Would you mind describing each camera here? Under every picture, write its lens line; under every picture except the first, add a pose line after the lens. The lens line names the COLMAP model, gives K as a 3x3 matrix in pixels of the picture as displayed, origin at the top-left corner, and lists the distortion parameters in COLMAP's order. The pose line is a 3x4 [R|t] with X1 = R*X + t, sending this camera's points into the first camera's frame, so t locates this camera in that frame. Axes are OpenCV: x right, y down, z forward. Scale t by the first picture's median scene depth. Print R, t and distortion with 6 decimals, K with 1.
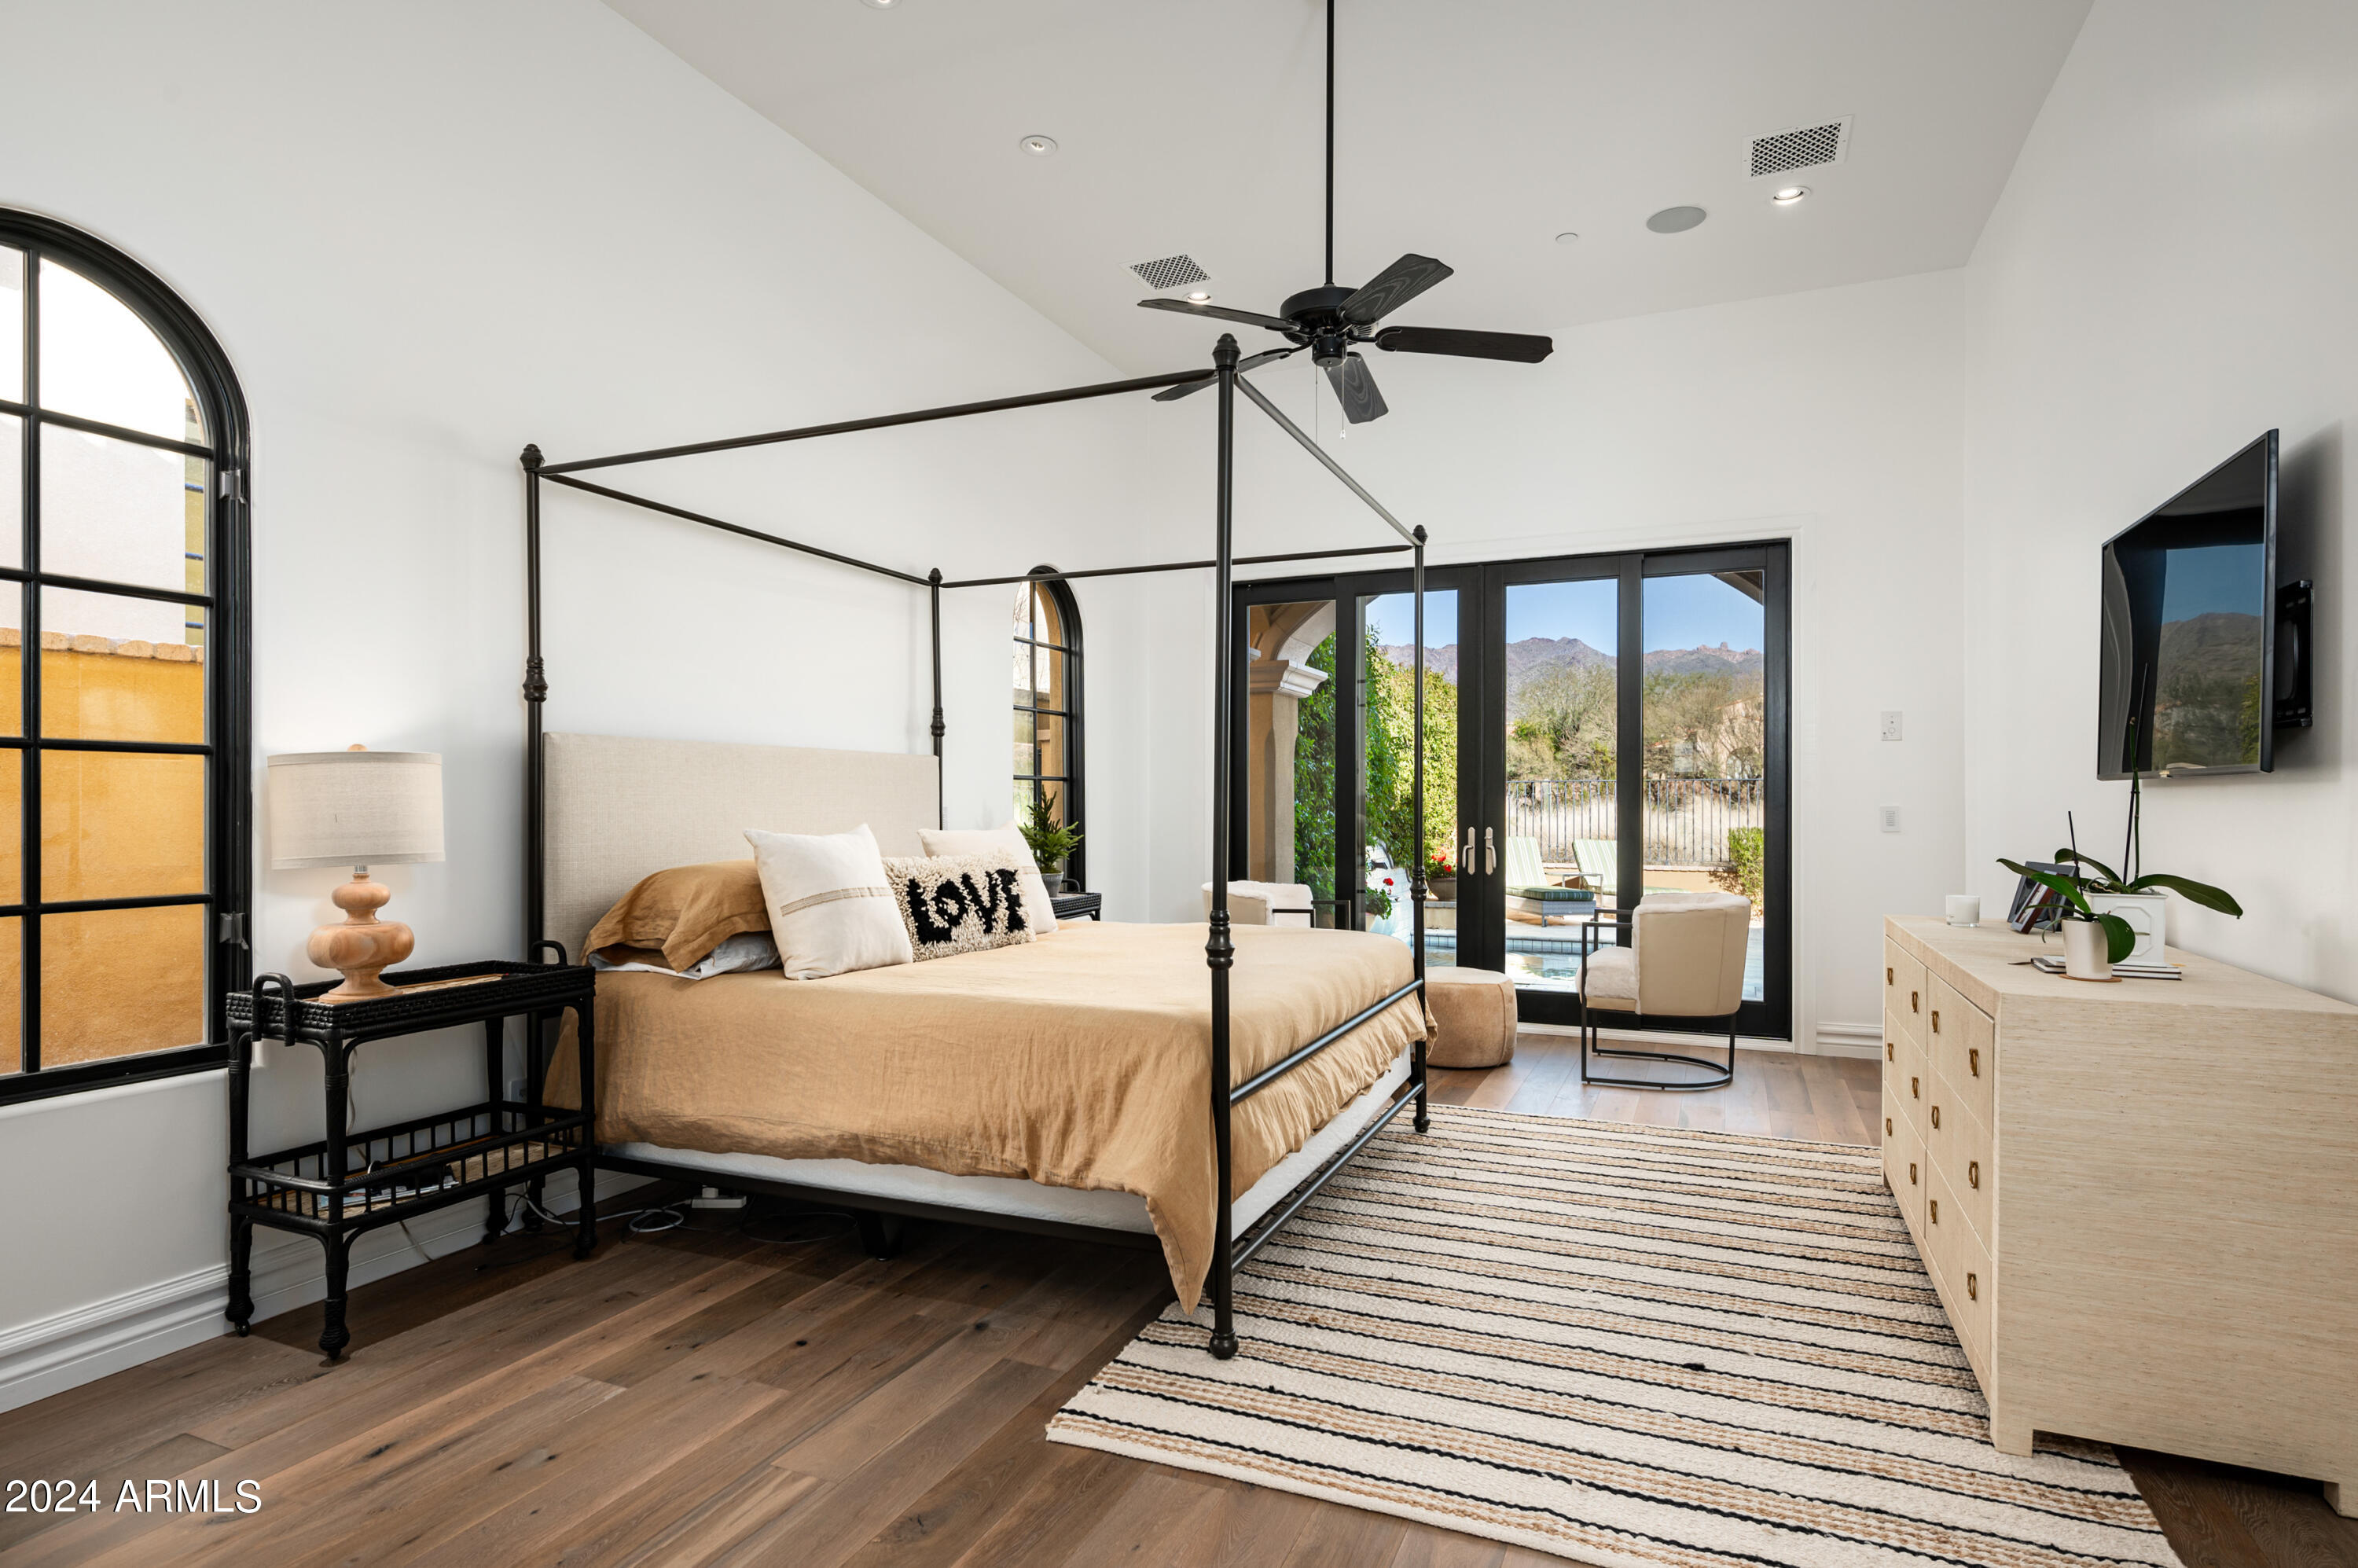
lens RADIAL K [[1249.5, 0, 1179.0], [0, 1249.5, 784.0], [0, 0, 1]] dist [-0.002821, -0.000557]
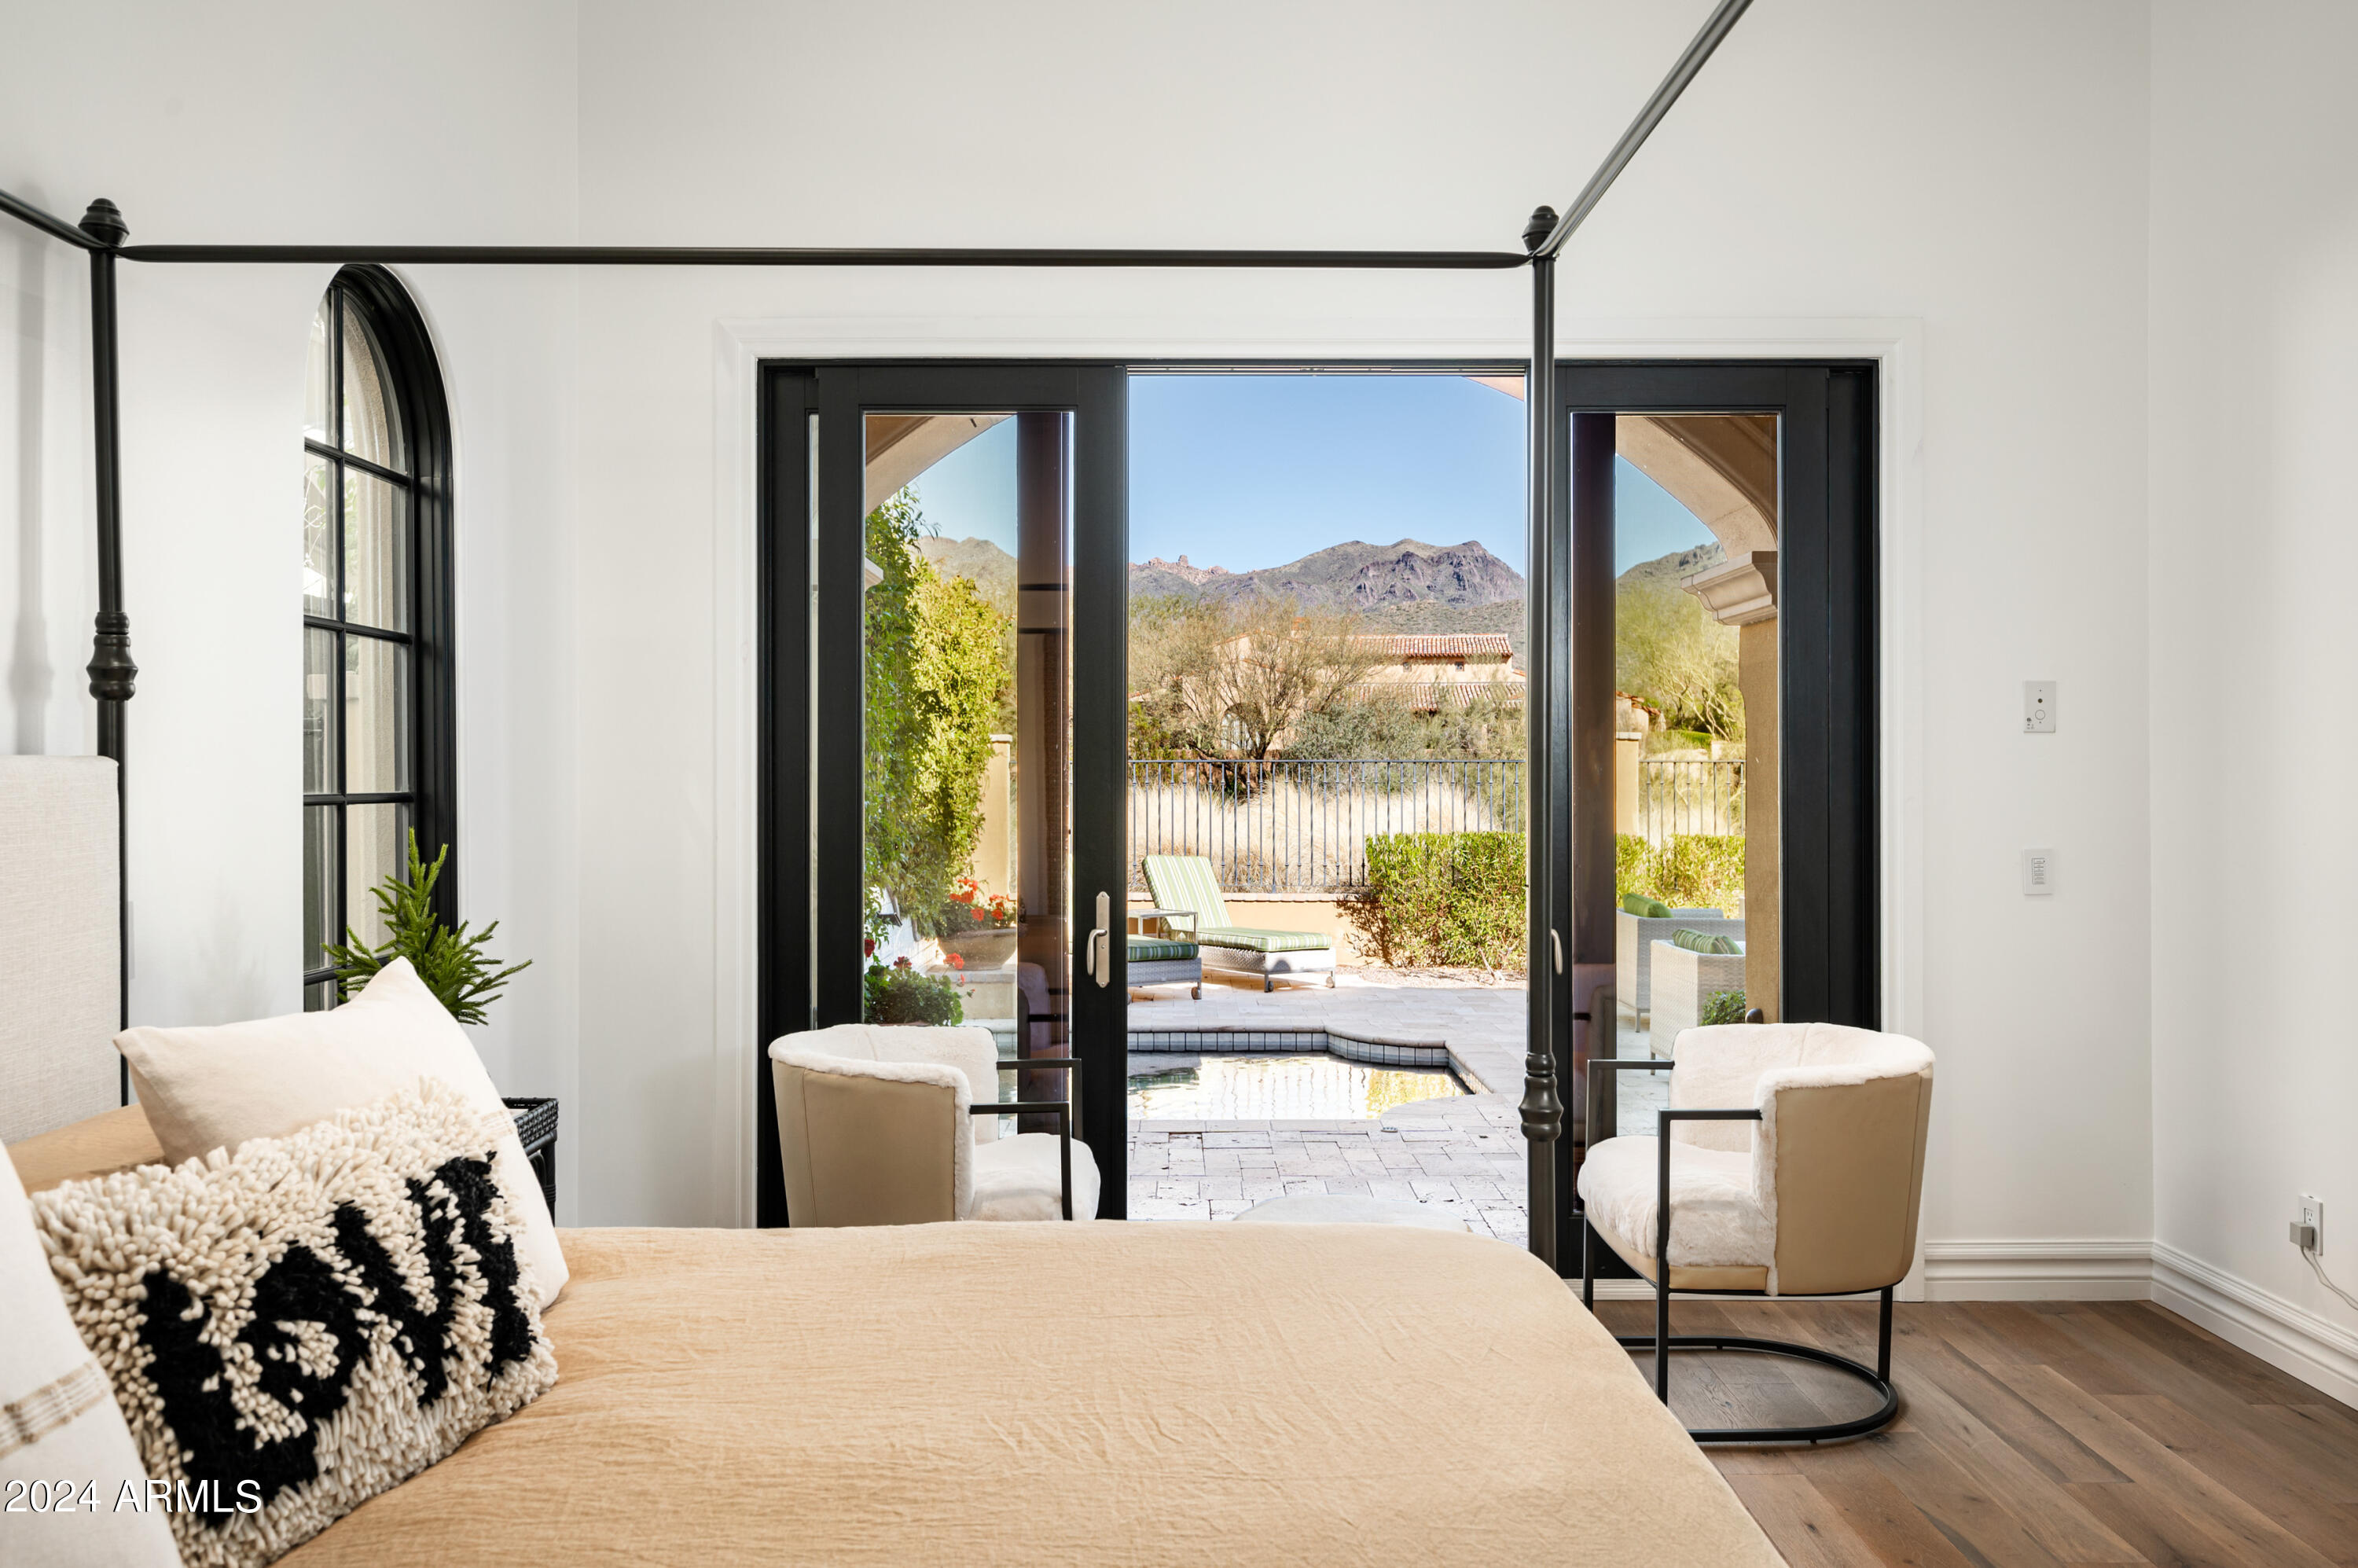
lens RADIAL K [[1848.5, 0, 1179.0], [0, 1848.5, 784.0], [0, 0, 1]] dist [-0.005592, -0.005082]
pose [[0.912792, -0.001536, 0.408421, -0.166006], [-0.006763, 0.999799, 0.018874, -0.033118], [-0.408368, -0.019990, 0.912599, 0.530372]]
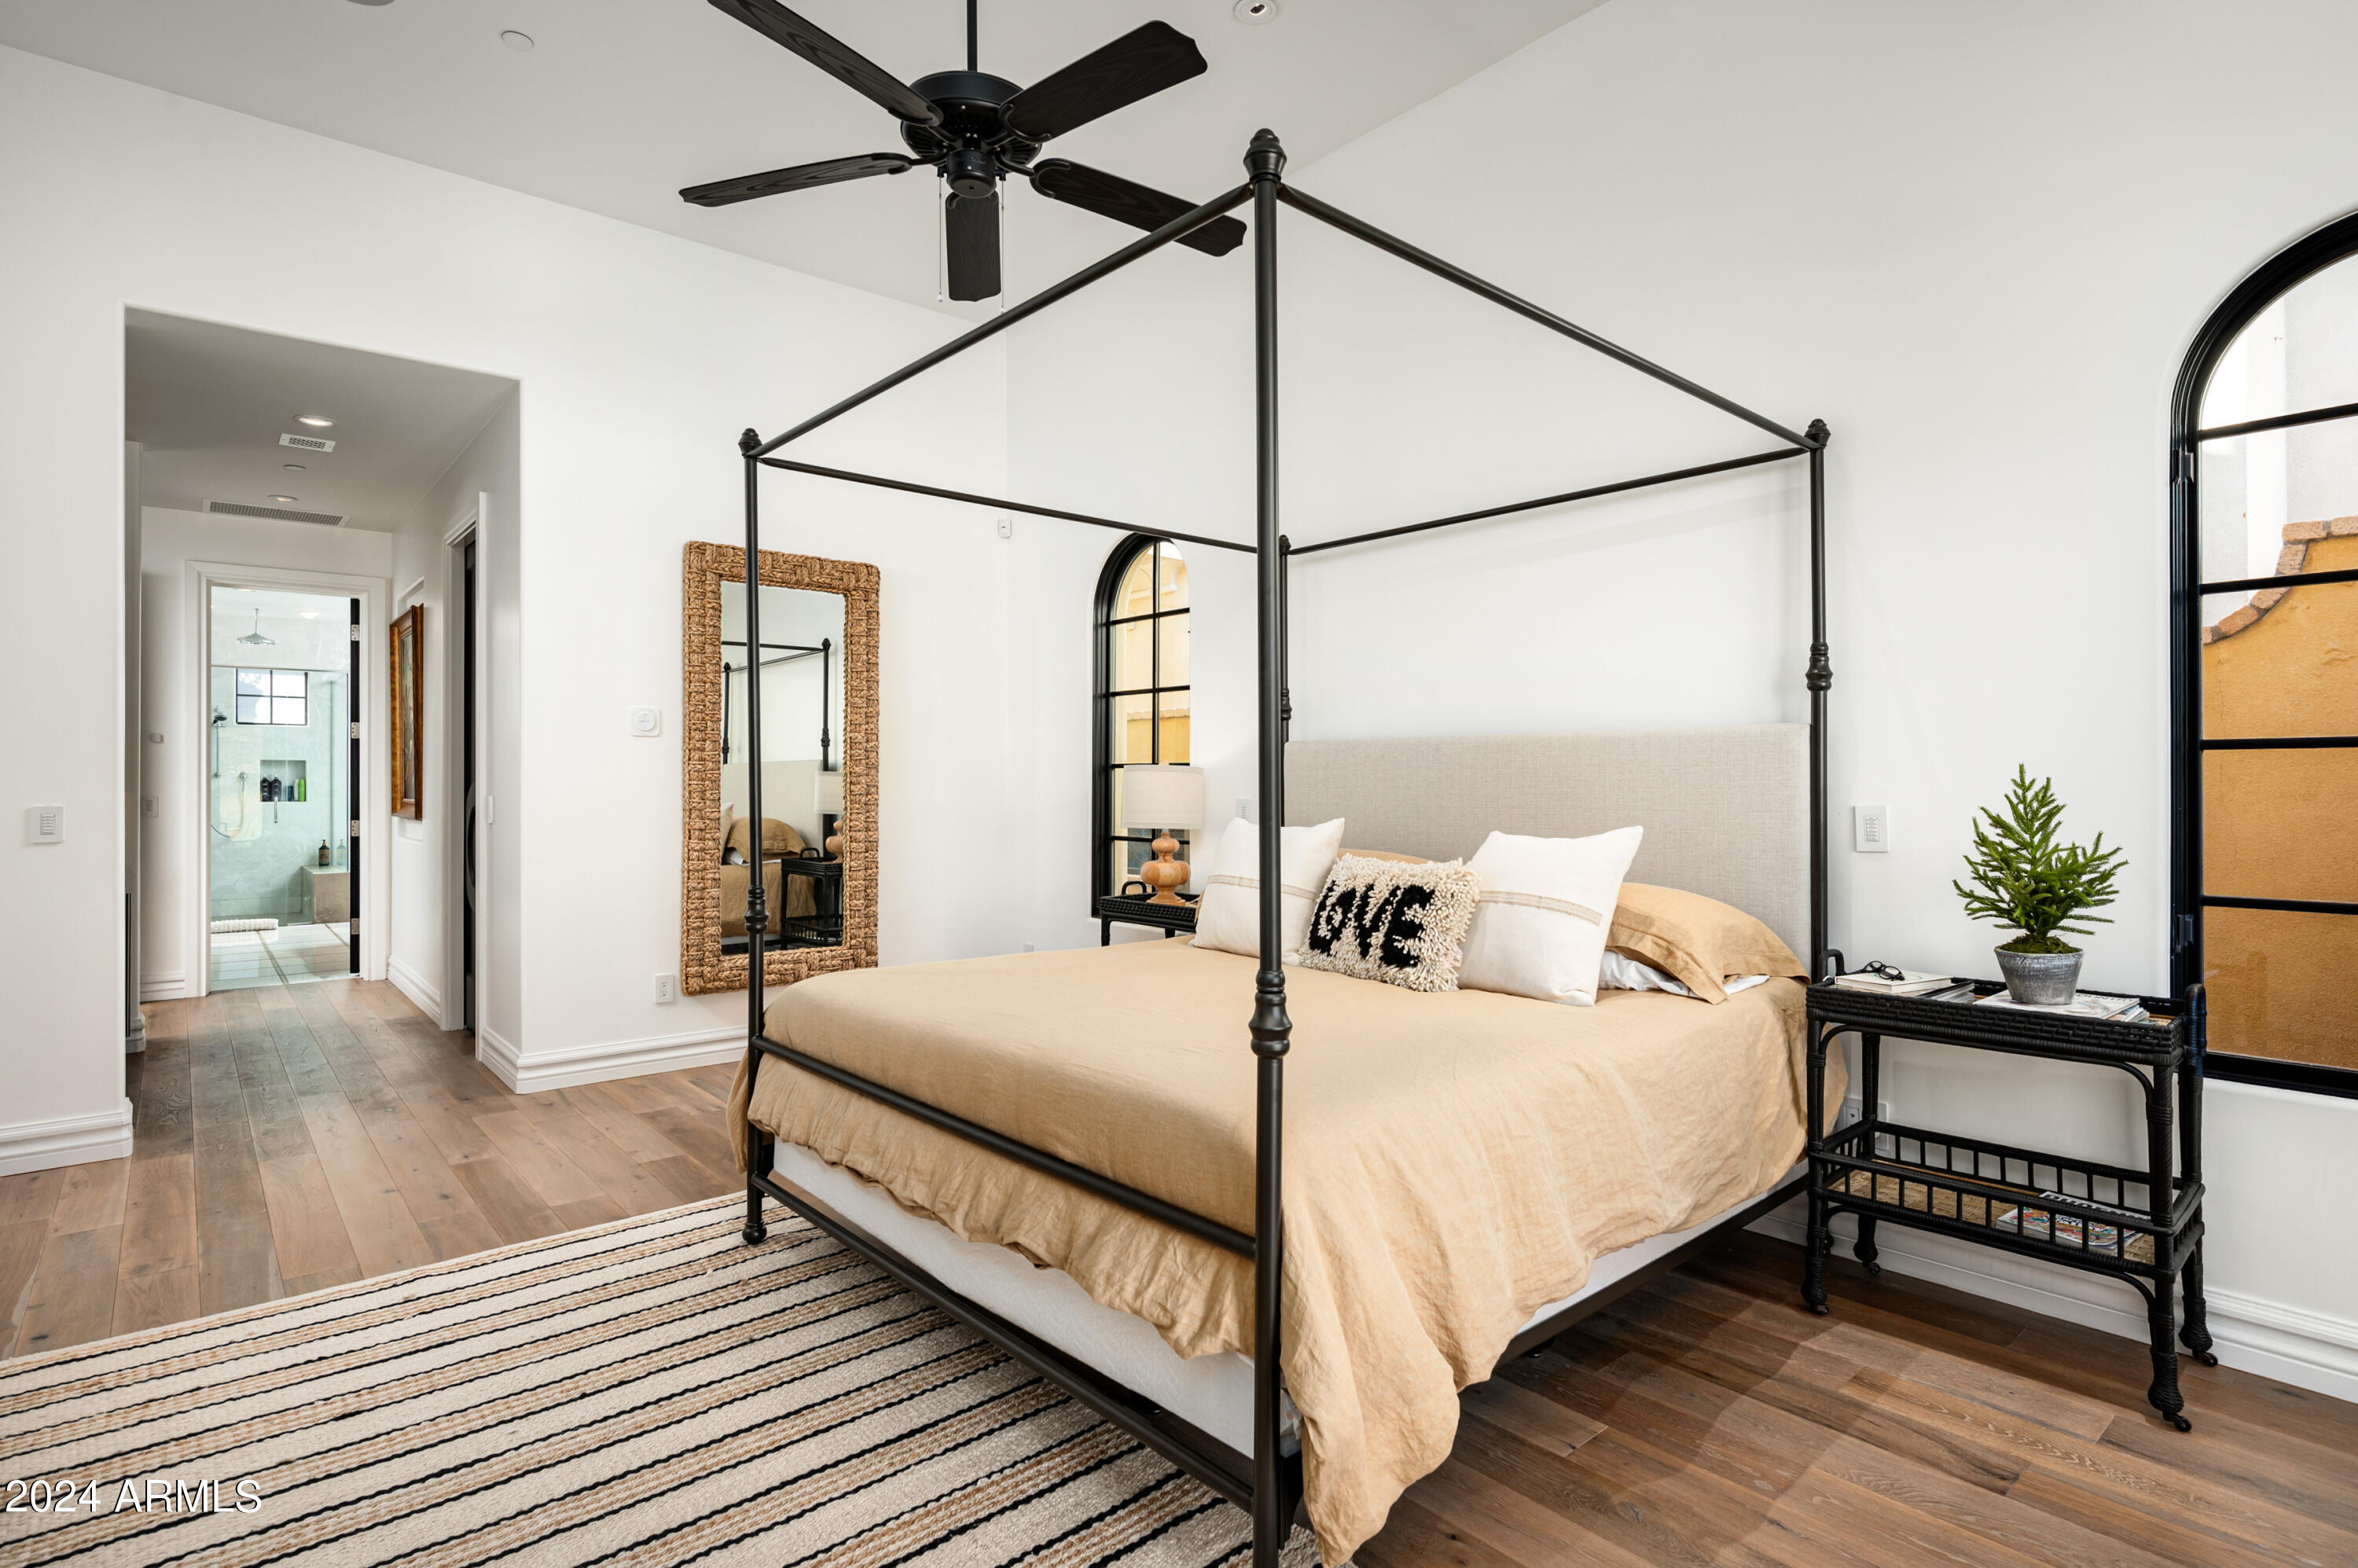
lens RADIAL K [[1163.8, 0, 1179.0], [0, 1163.8, 784.0], [0, 0, 1]] dist [-0.003958, -0.000769]
pose [[-0.426589, 0.000733, -0.904445, 0.572217], [0.014026, 0.999885, -0.005805, 0.008344], [0.904337, -0.015162, -0.426550, 1.191757]]
